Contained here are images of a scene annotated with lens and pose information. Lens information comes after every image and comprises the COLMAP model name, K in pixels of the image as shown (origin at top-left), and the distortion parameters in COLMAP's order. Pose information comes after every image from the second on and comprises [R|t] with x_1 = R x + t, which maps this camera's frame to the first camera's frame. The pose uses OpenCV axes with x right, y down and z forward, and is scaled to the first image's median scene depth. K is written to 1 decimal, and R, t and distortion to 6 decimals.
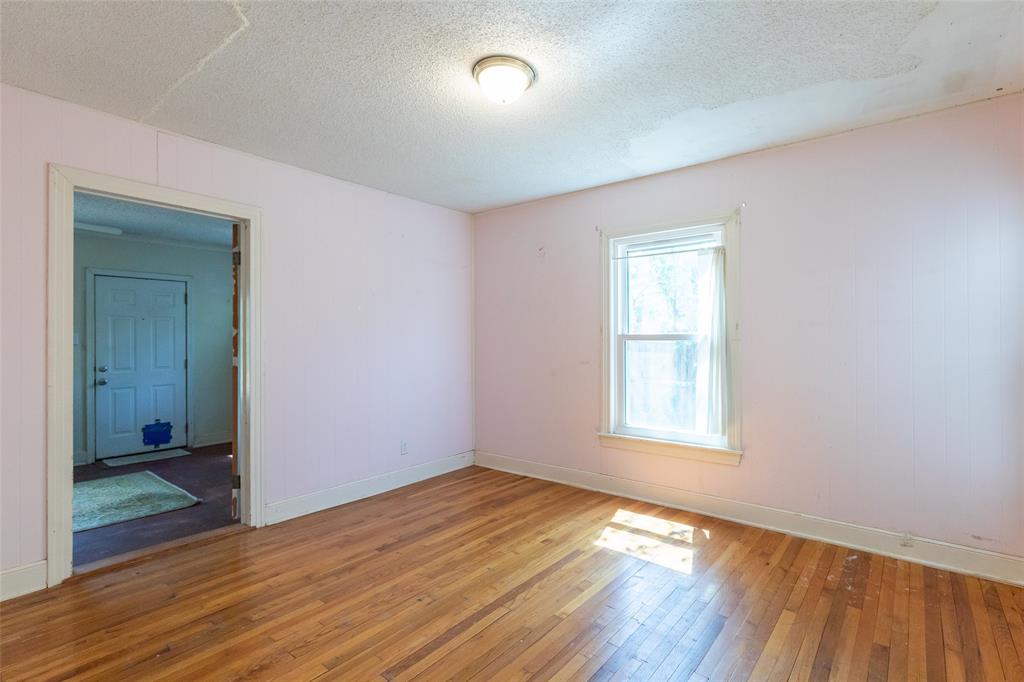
lens RADIAL K [[471.6, 0, 512.0], [0, 471.6, 341.0], [0, 0, 1]] dist [0.009227, -0.000095]
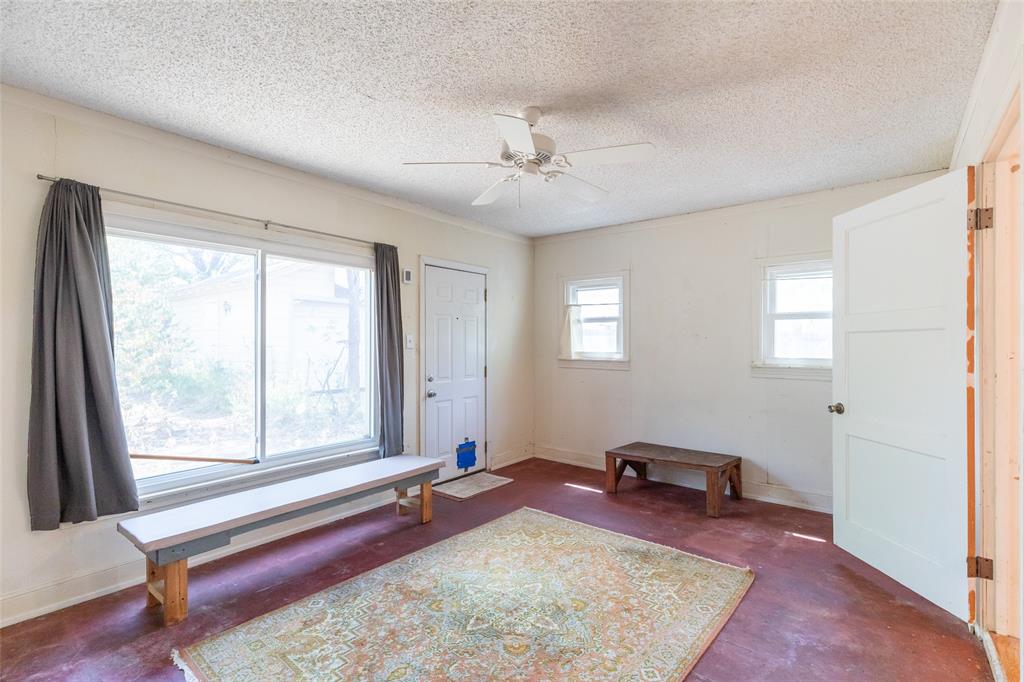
lens RADIAL K [[471.6, 0, 512.0], [0, 471.6, 341.0], [0, 0, 1]] dist [0.009227, -0.000095]
pose [[0.998758, 0.001974, -0.049791, -1.084095], [-0.002188, 0.999989, -0.004249, -0.004232], [0.049782, 0.004353, 0.998751, 0.292413]]
